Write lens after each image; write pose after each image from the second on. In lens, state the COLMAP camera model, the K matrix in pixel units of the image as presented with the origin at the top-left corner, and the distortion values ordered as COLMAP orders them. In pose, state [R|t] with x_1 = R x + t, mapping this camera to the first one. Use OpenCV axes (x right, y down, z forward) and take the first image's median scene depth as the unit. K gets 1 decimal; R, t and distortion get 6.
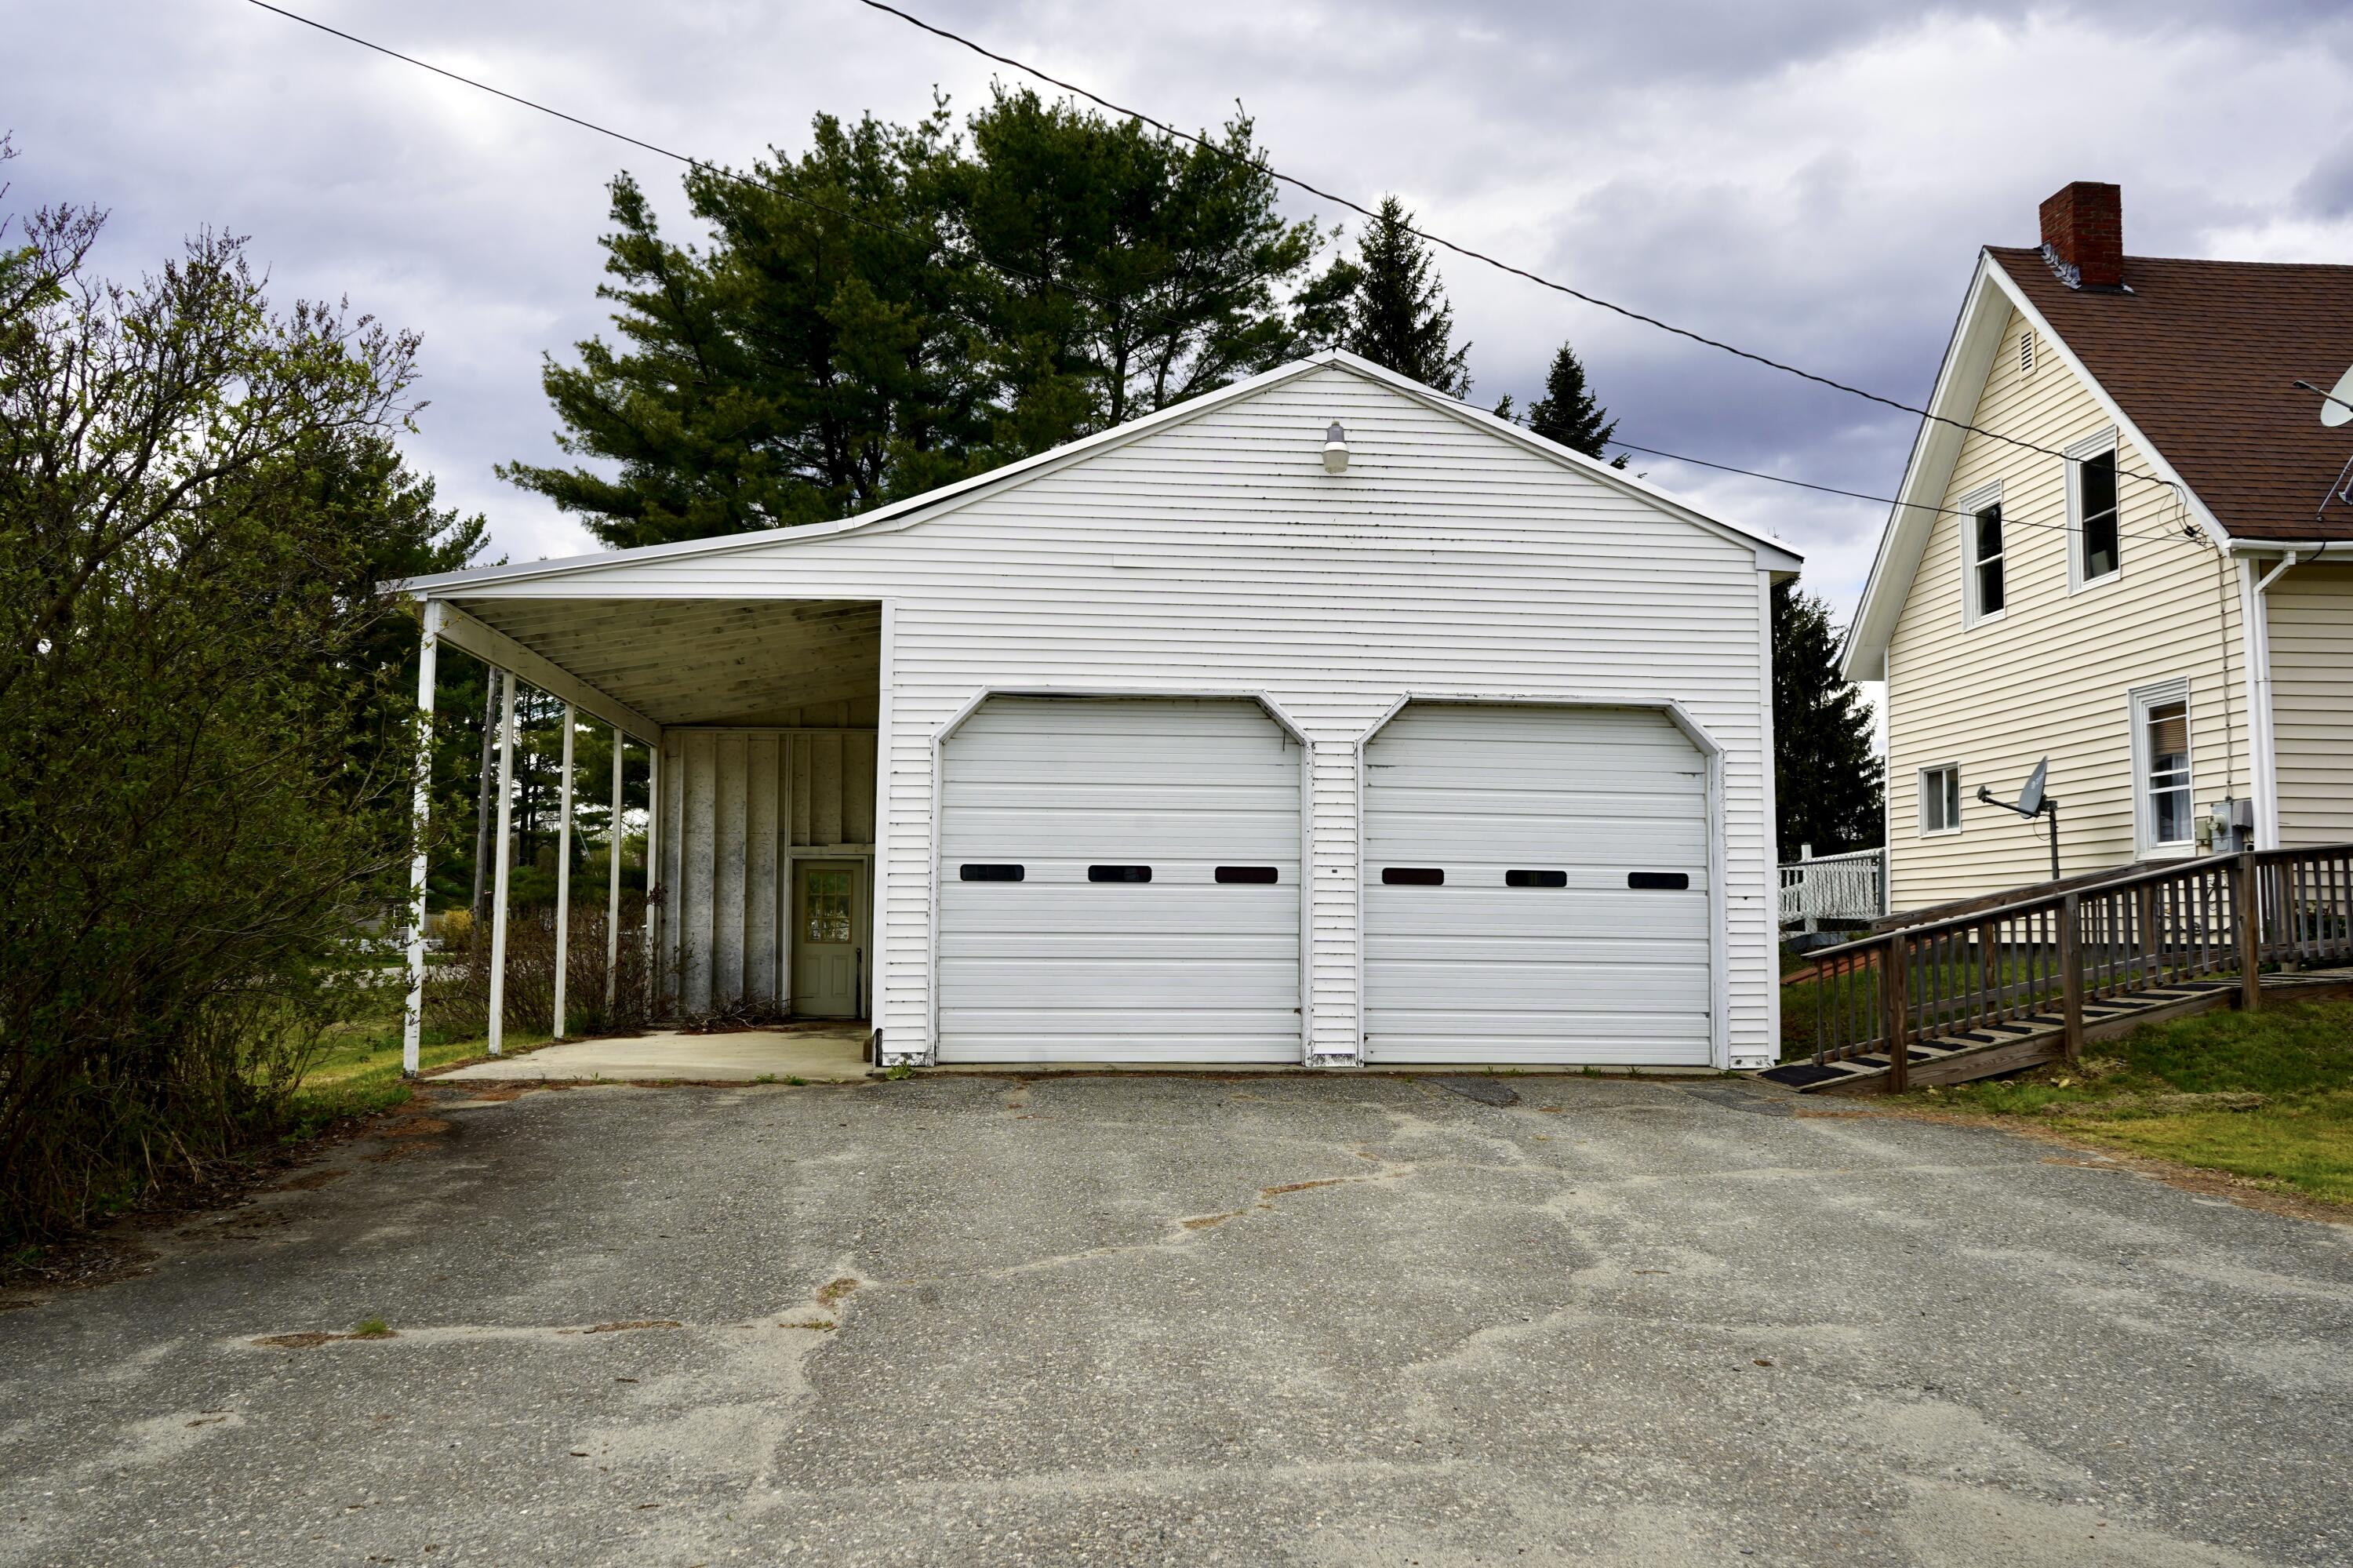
lens RADIAL K [[1895.1, 0, 1182.9], [0, 1895.1, 784.5], [0, 0, 1]] dist [-0.003626, -0.001657]
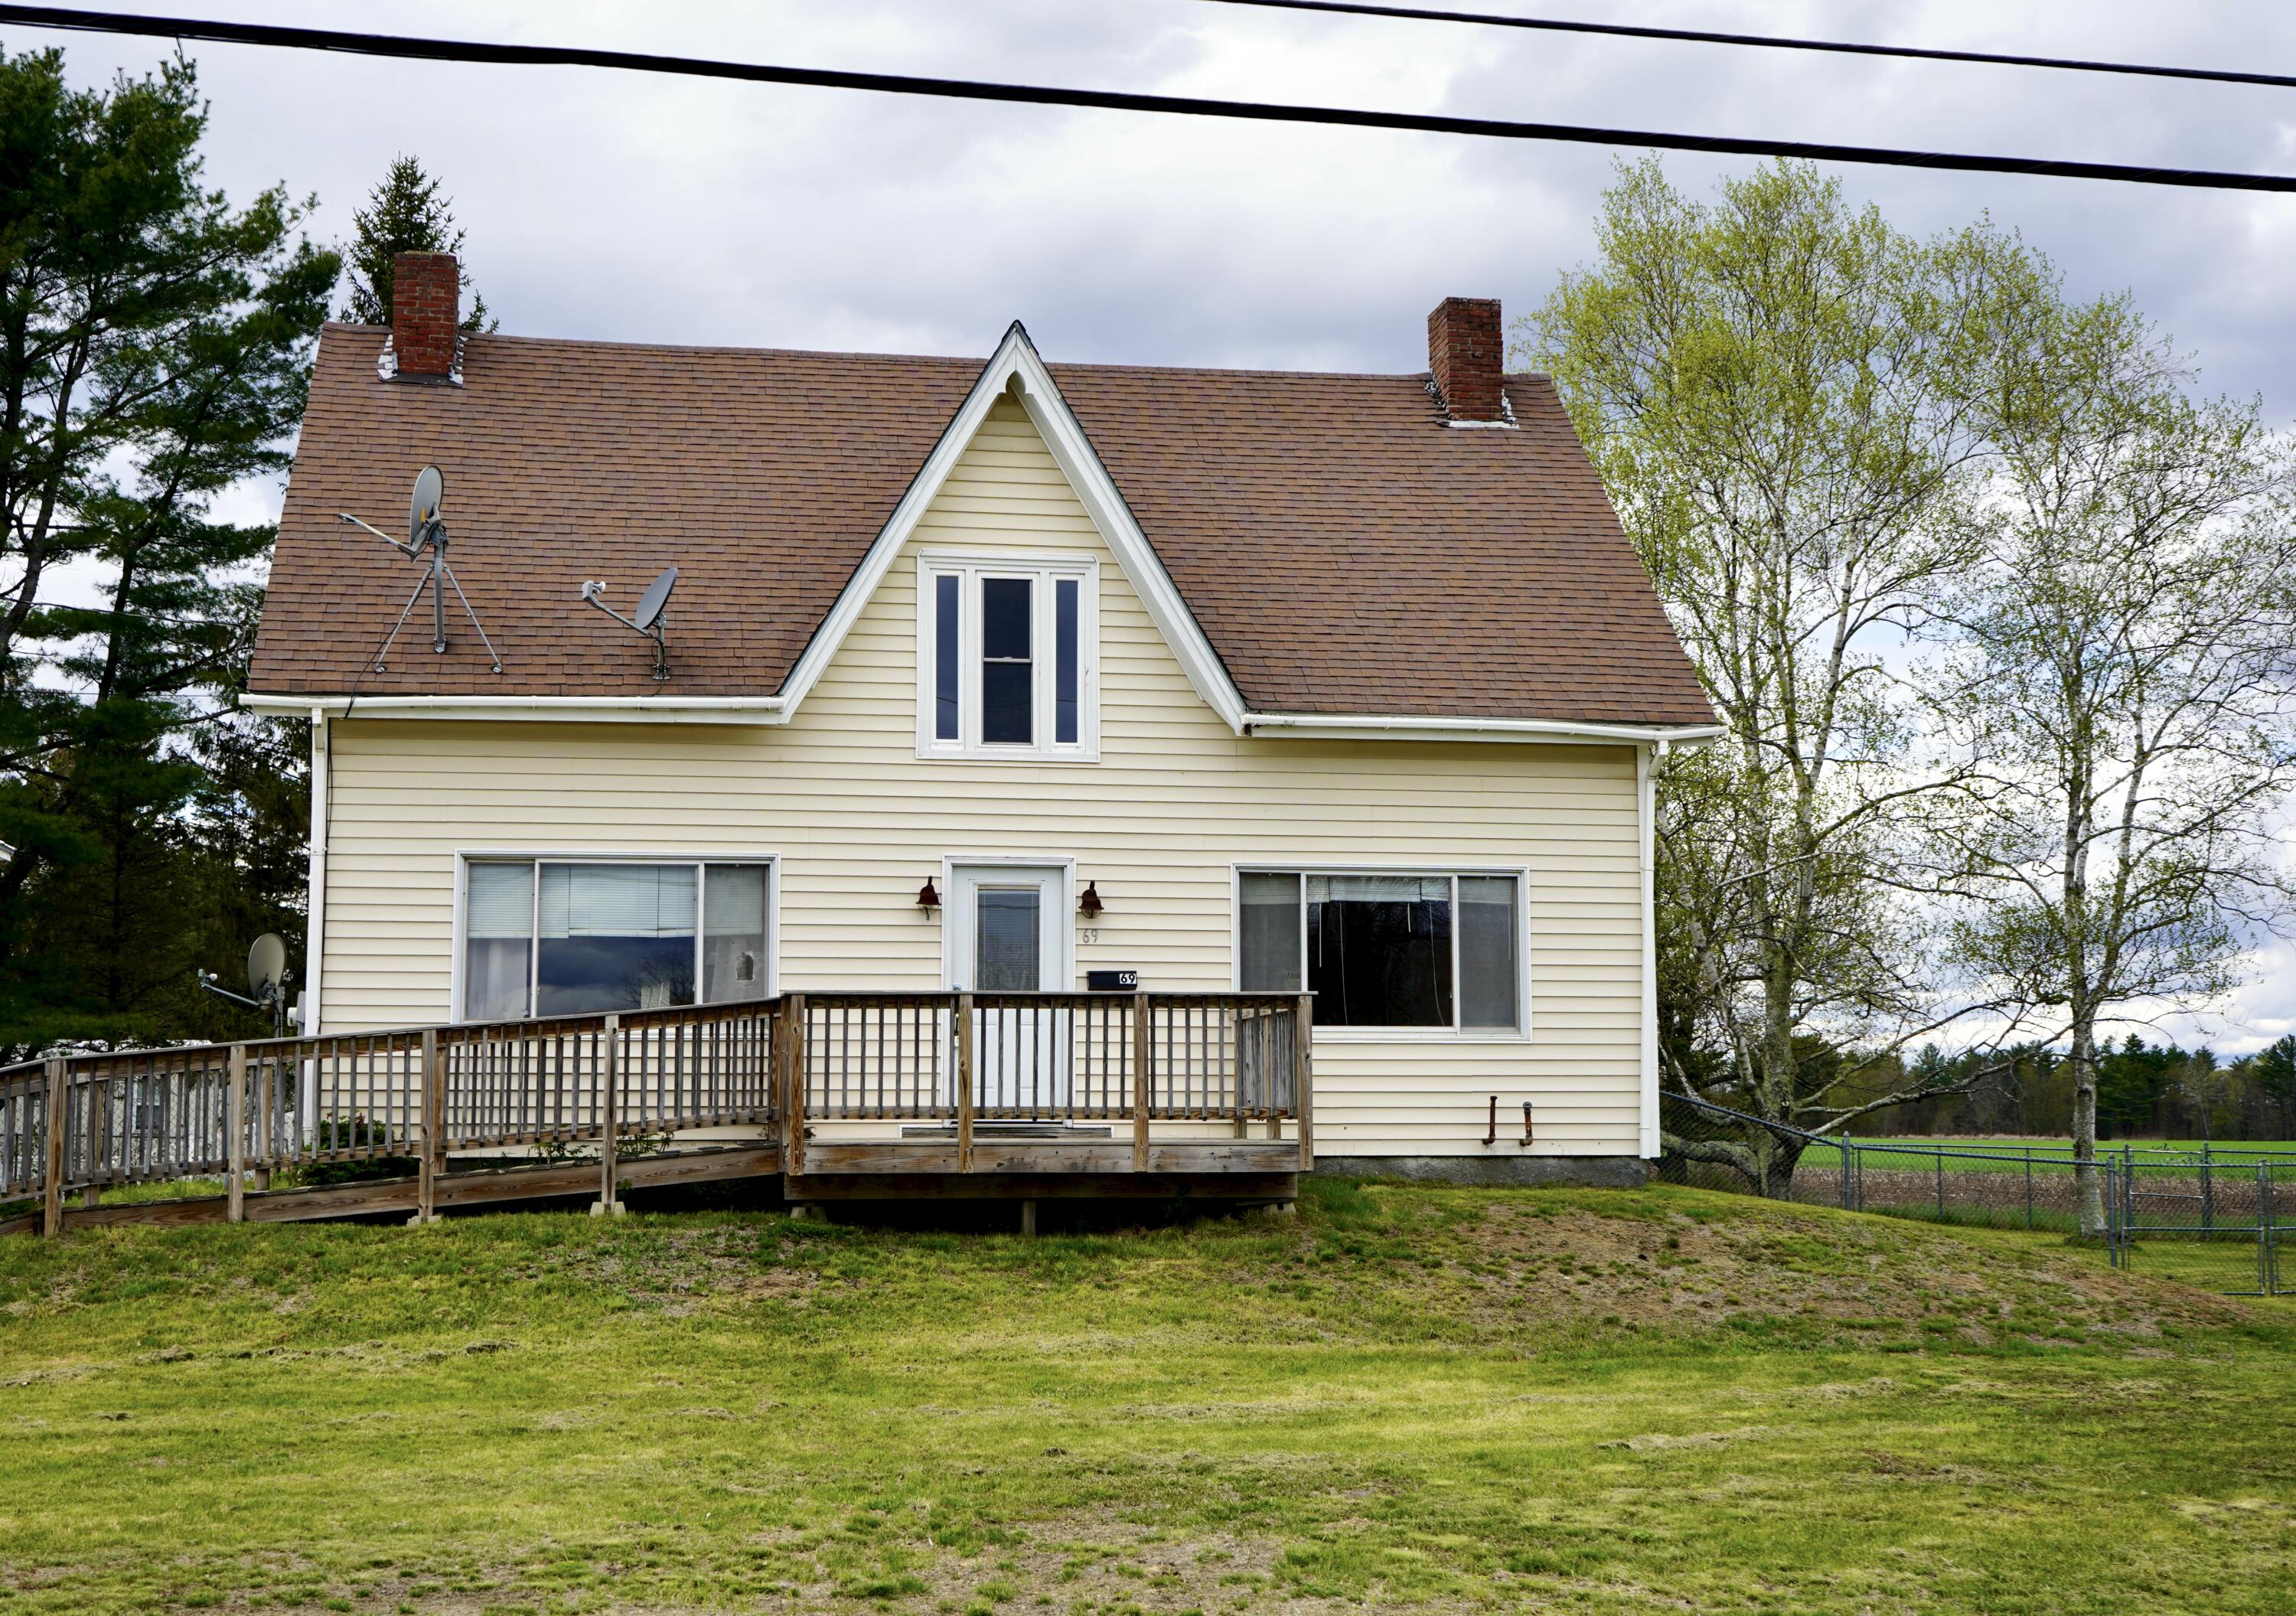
lens RADIAL K [[2789.0, 0, 1093.7], [0, 2789.0, 788.6], [0, 0, 1]] dist [0.029674, 0.000000]
pose [[0.997243, 0.002032, 0.074179, 0.867198], [0.001468, 0.998889, -0.047110, -0.024673], [-0.074192, 0.047089, 0.996132, -0.323648]]
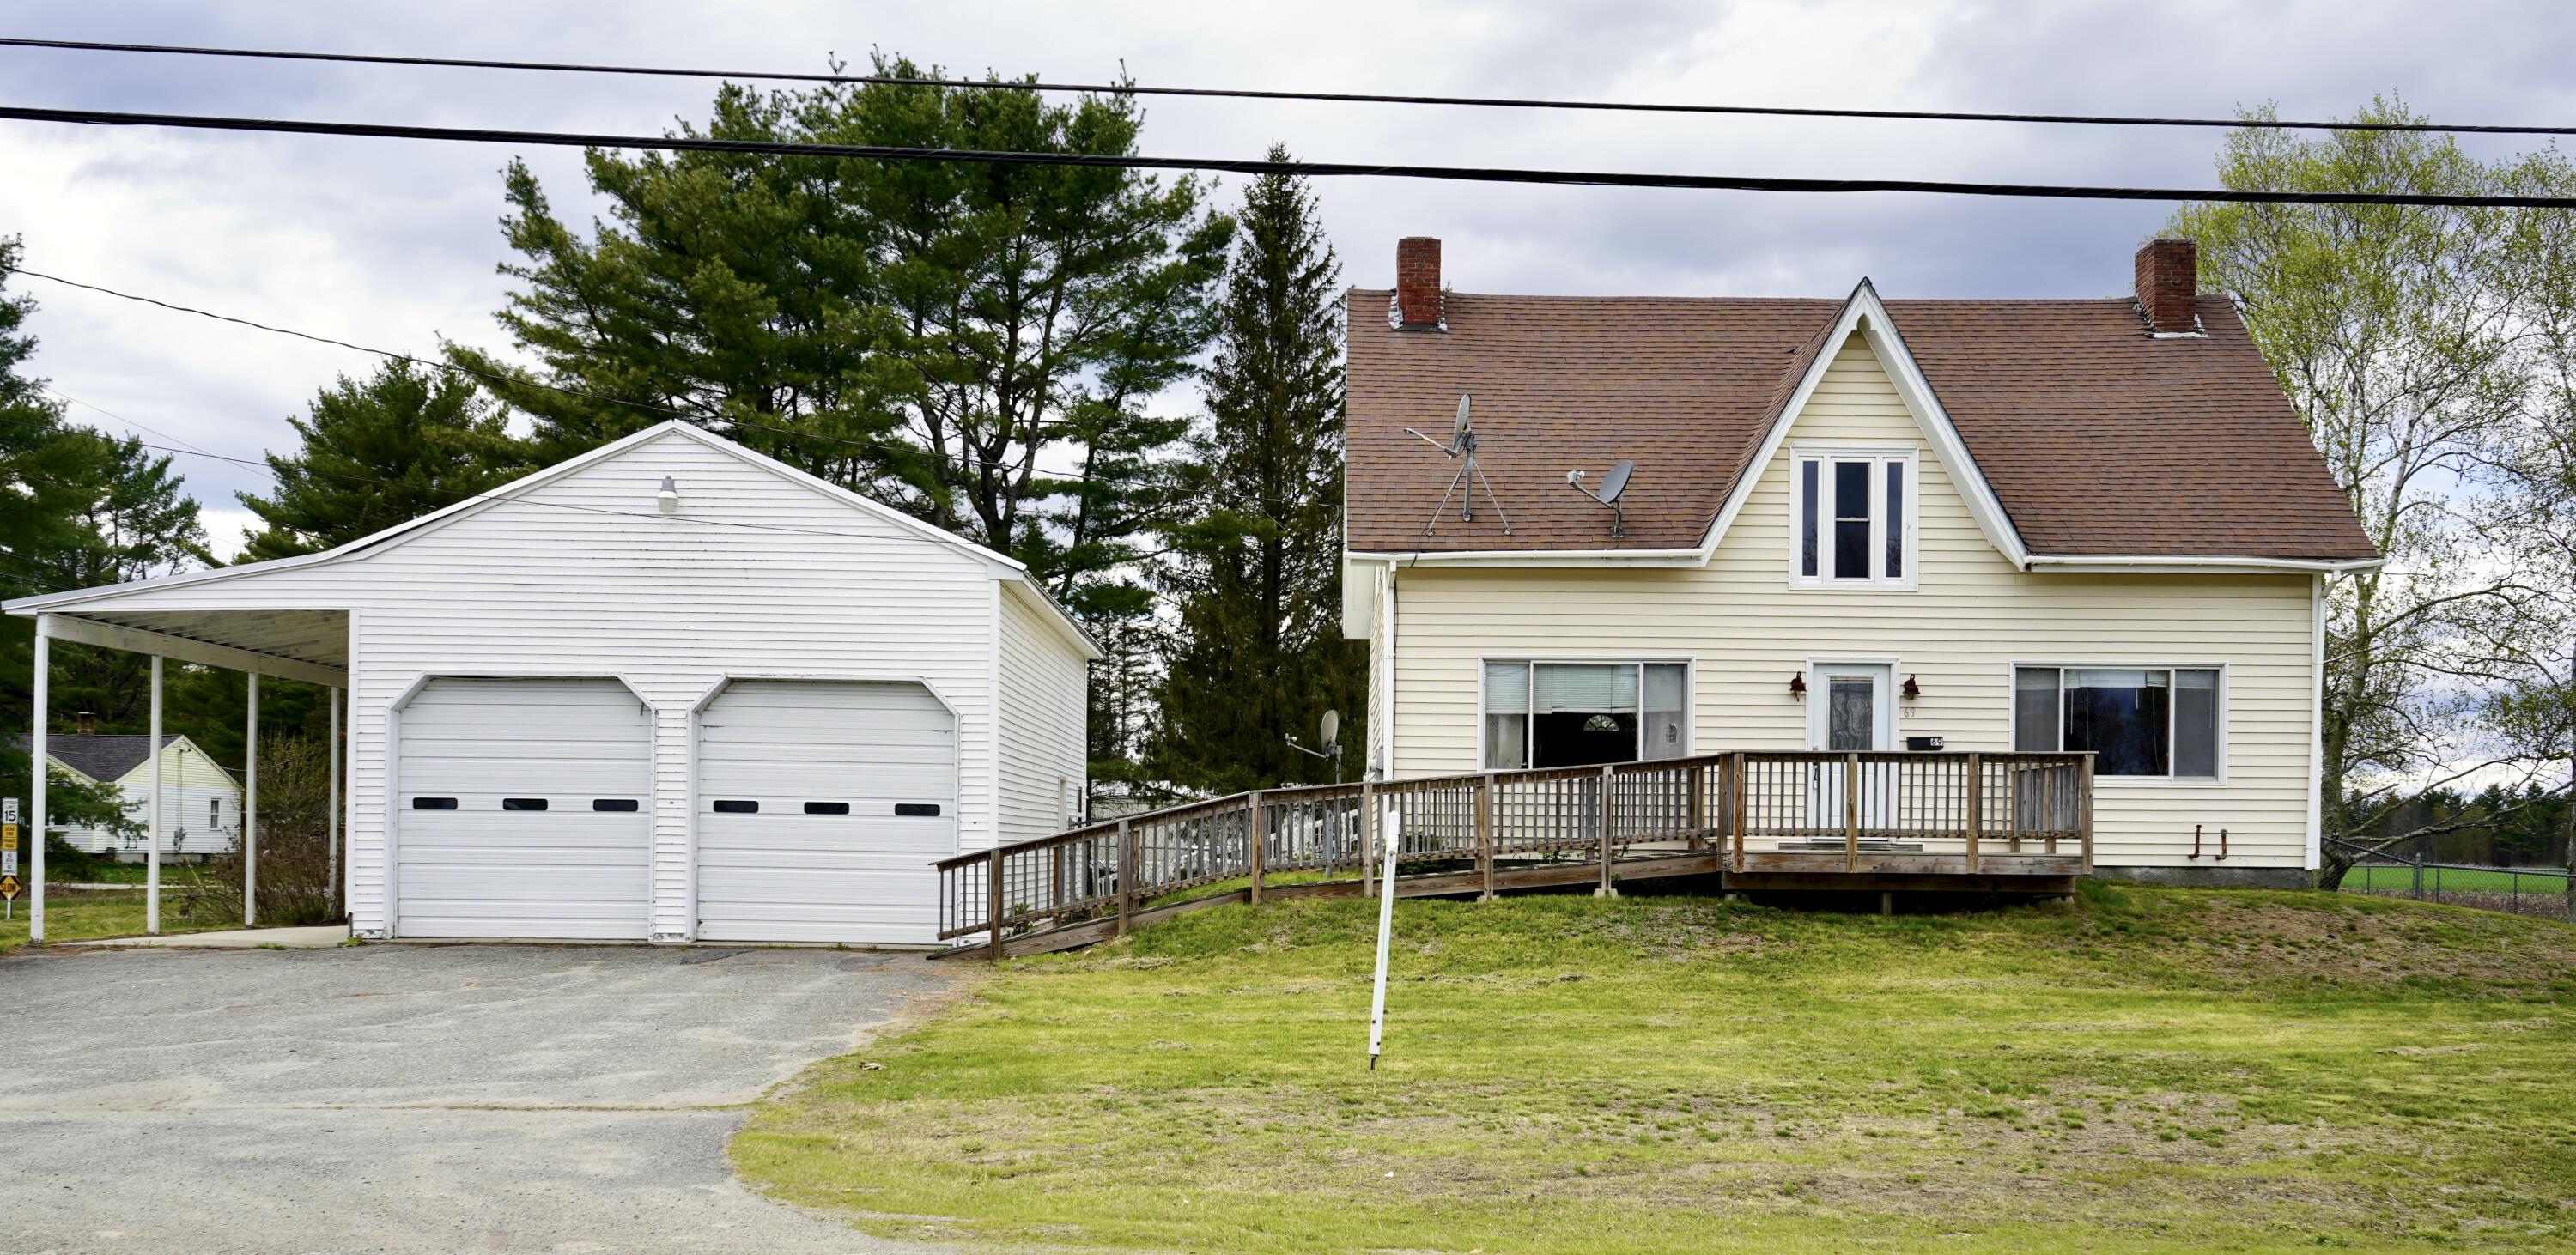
lens RADIAL K [[2106.6, 0, 1309.6], [0, 2106.6, 848.6], [0, 0, 1]] dist [0.004270, 0.010782]
pose [[0.995718, 0.003200, -0.092393, 0.678522], [0.003626, 0.997280, 0.073620, -0.032299], [0.092377, -0.073640, 0.992997, -0.488525]]
